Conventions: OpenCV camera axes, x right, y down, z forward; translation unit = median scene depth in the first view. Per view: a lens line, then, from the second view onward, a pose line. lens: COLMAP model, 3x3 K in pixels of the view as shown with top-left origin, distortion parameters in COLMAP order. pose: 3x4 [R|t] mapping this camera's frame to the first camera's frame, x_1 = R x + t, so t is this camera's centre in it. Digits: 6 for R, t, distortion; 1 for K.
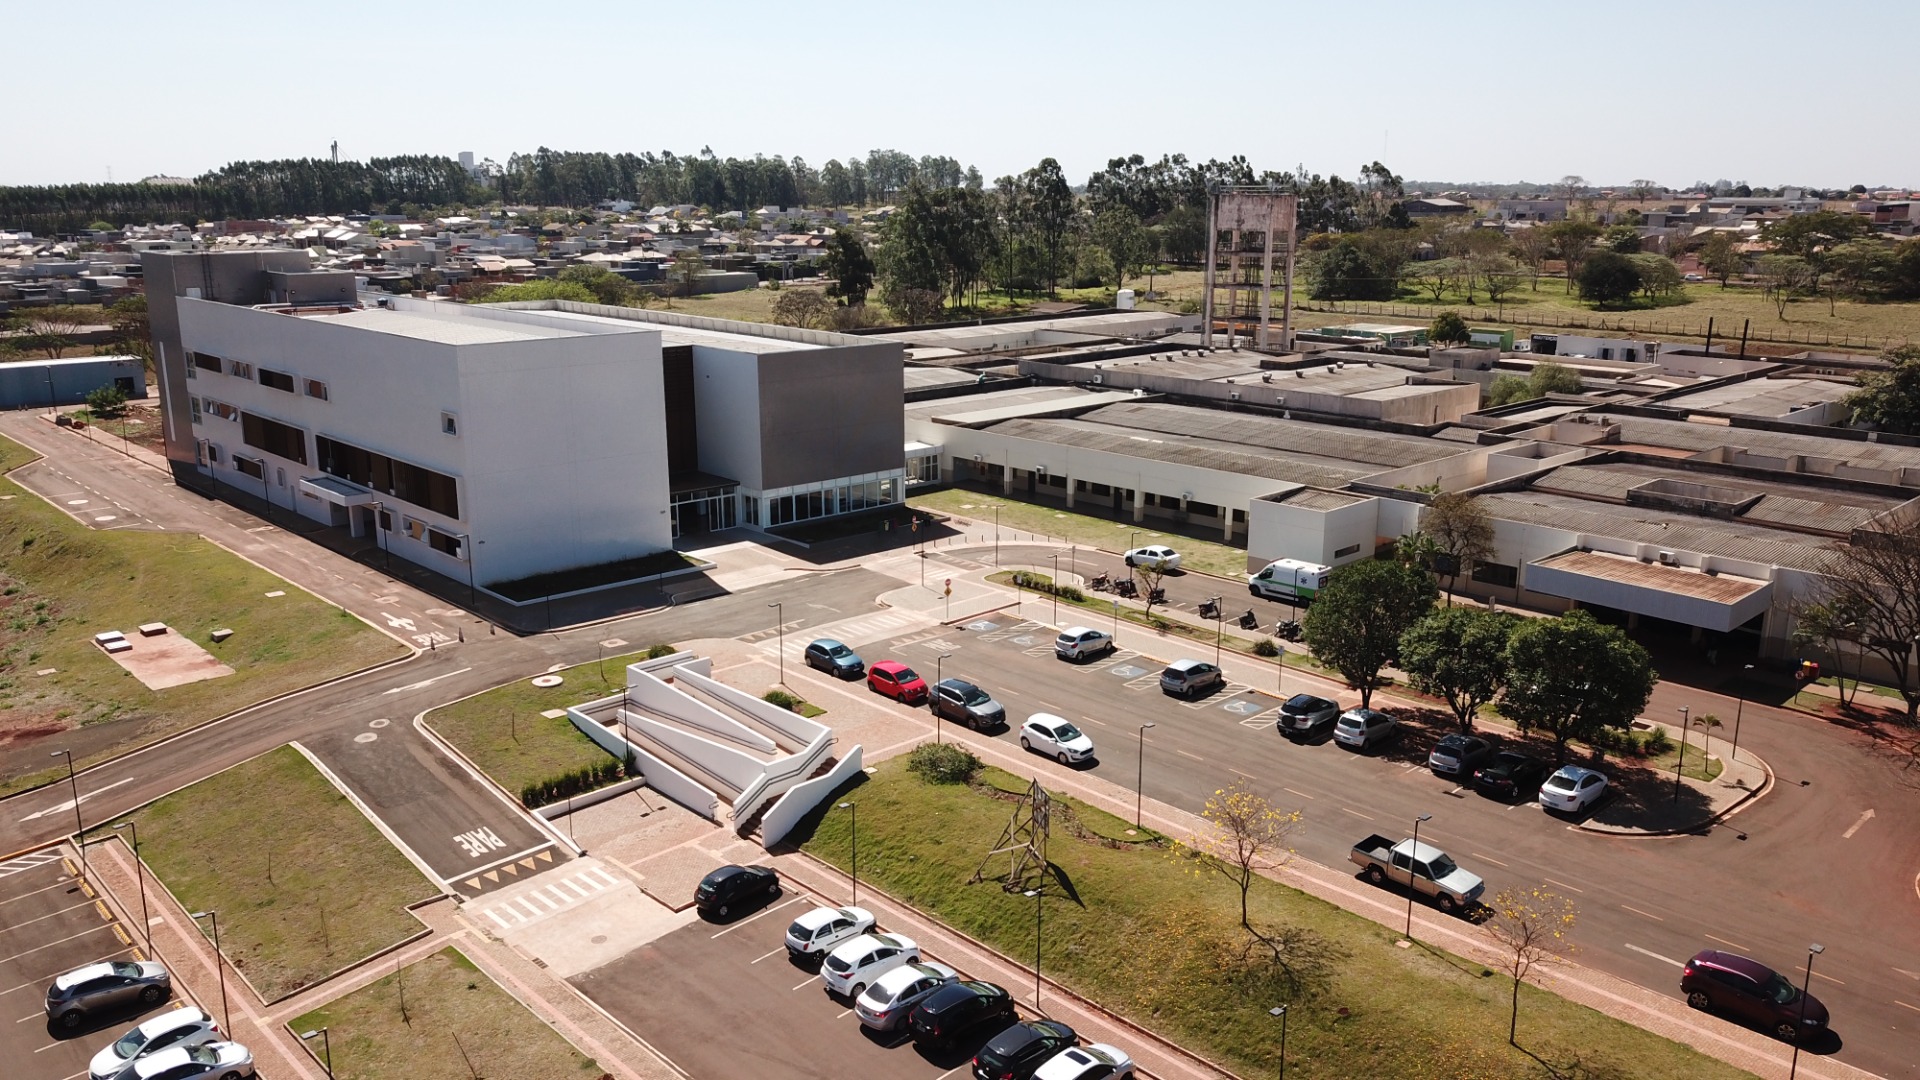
lens RADIAL K [[1460.4, 0, 968.8], [0, 1460.4, 552.8], [0, 0, 1]] dist [0.010170, -0.004618]
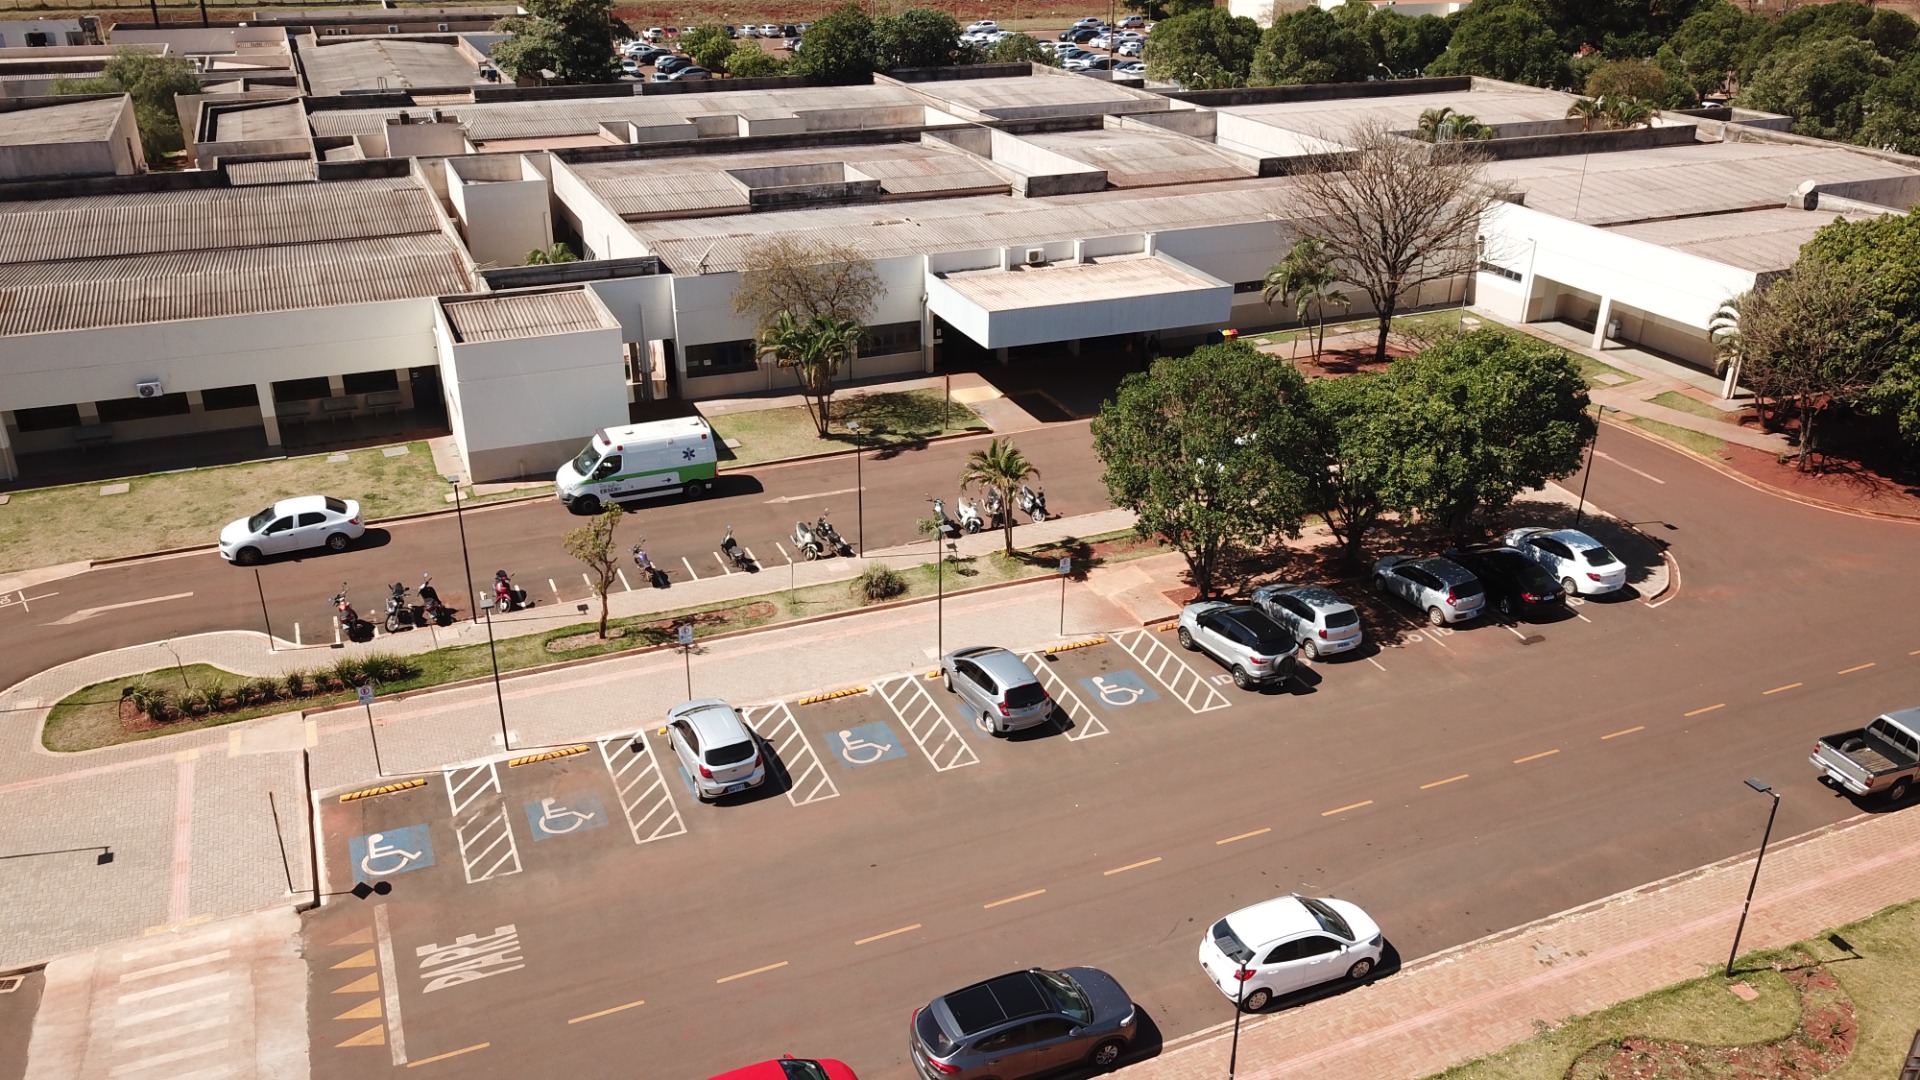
lens RADIAL K [[1481.6, 0, 960.0], [0, 1481.6, 540.0], [0, 0, 1]] dist [0.007178, 0.005816]
pose [[0.342477, -0.392027, 0.853829, -0.191977], [0.219867, 0.916993, 0.332839, -0.096315], [-0.913437, 0.073739, 0.400243, 0.563947]]
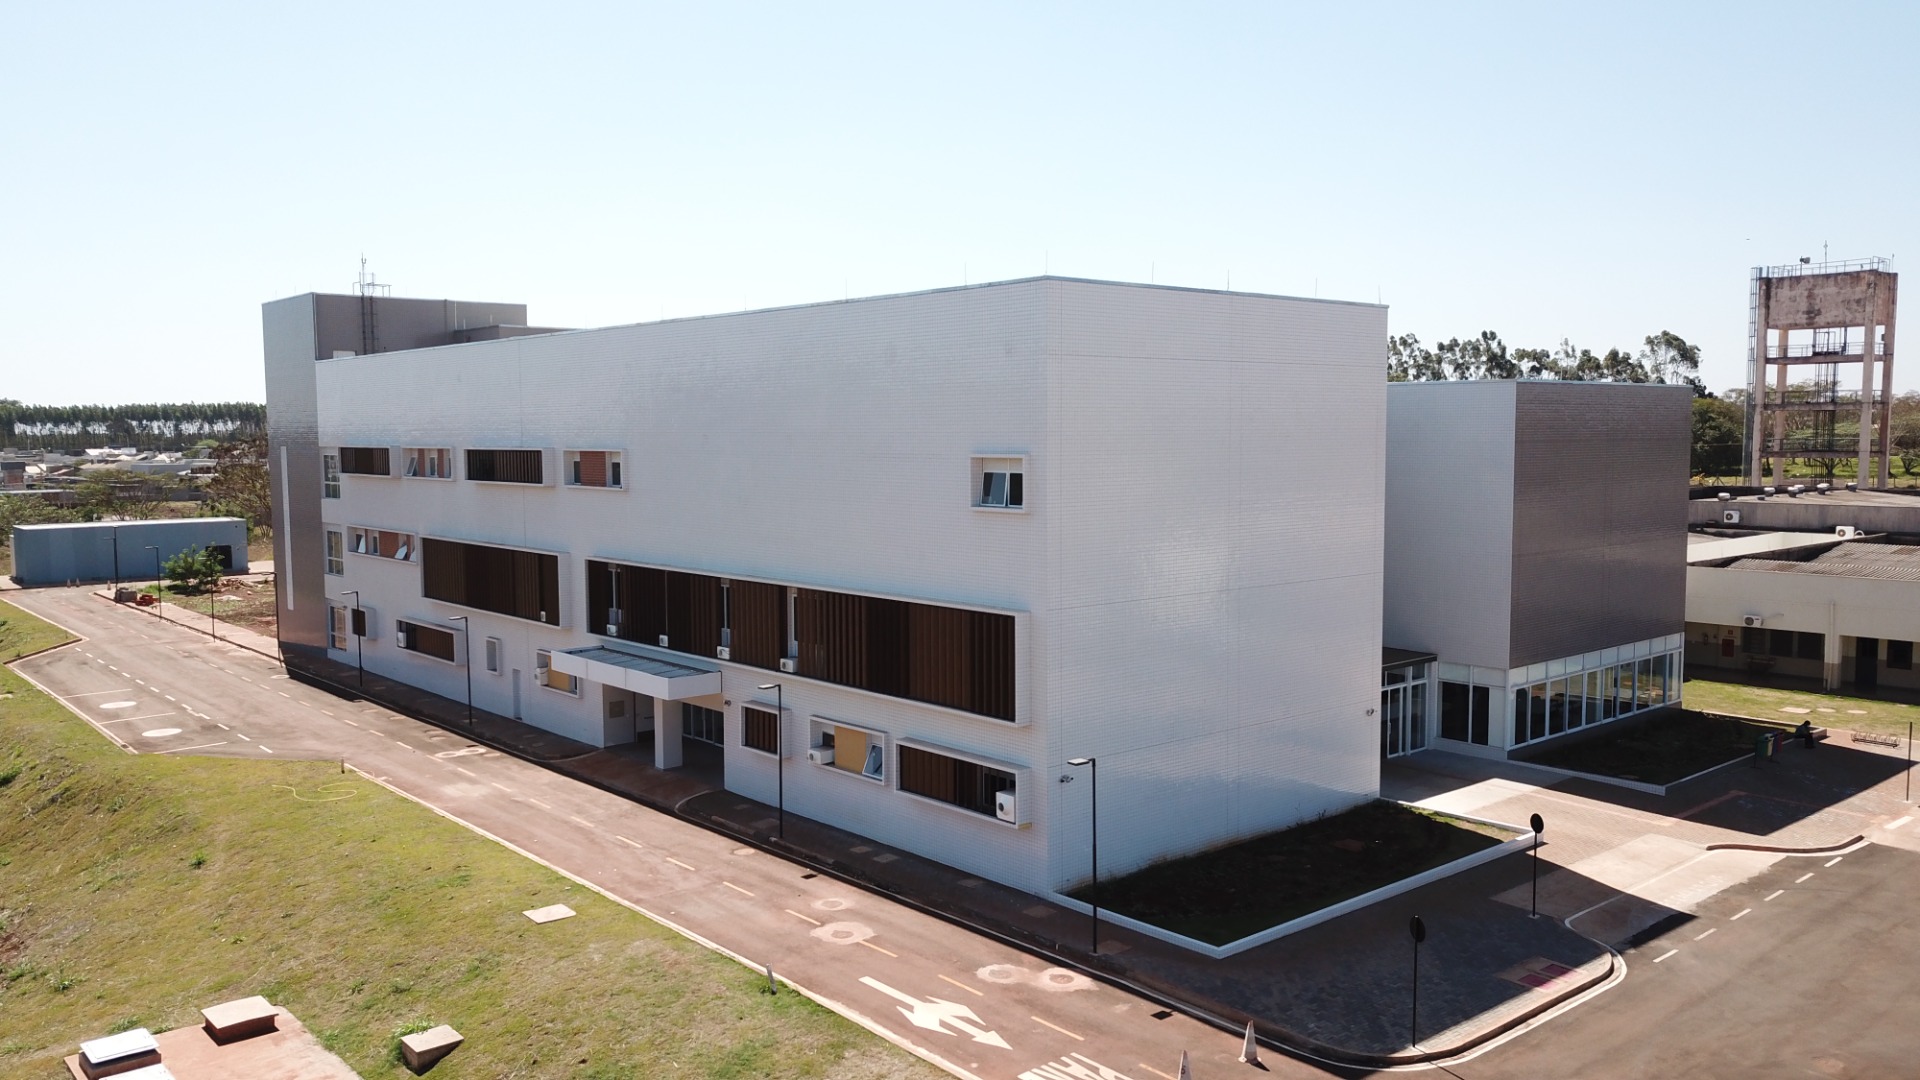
lens RADIAL K [[1460.4, 0, 968.8], [0, 1460.4, 552.8], [0, 0, 1]] dist [0.010170, -0.004618]
pose [[0.998892, -0.006217, -0.046639, -0.291391], [-0.001385, 0.986920, -0.161205, -0.003437], [0.047031, 0.161091, 0.985818, 0.513084]]
